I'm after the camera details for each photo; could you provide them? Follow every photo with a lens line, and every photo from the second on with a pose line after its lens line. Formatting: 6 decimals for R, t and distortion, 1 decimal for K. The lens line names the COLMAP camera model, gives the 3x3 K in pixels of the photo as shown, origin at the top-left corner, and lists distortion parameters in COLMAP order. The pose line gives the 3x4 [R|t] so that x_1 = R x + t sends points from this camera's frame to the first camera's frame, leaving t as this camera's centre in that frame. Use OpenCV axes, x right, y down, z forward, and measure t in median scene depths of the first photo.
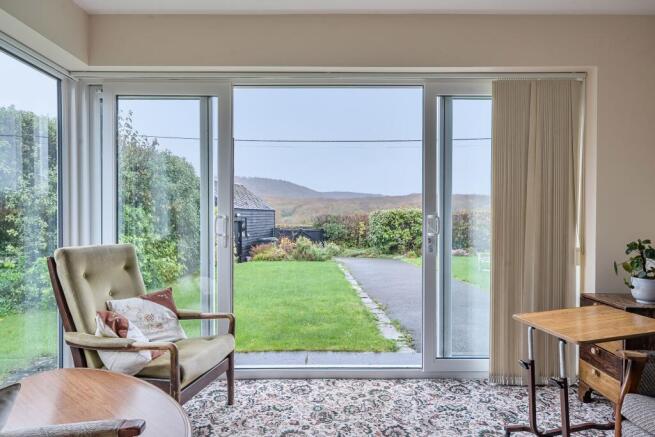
lens RADIAL K [[397.2, 0, 327.5], [0, 397.2, 218.5], [0, 0, 1]] dist [0.003298, 0.001673]
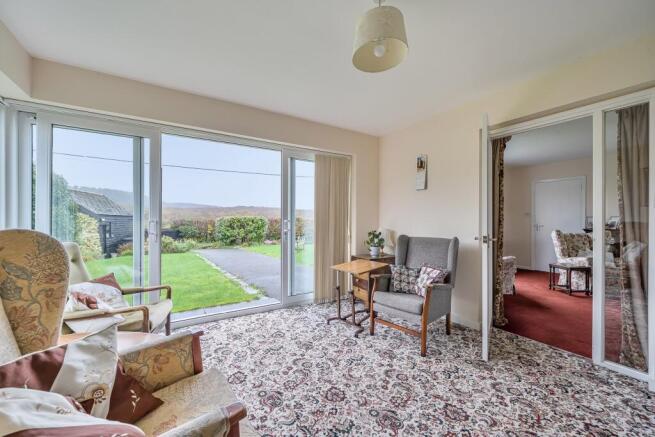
lens RADIAL K [[251.3, 0, 327.5], [0, 251.3, 218.5], [0, 0, 1]] dist [-0.000316, 0.000151]
pose [[0.850561, 0.004694, 0.525856, -0.195688], [0.003030, 0.999900, -0.013827, 0.000706], [-0.525868, 0.013354, 0.850461, -0.113458]]
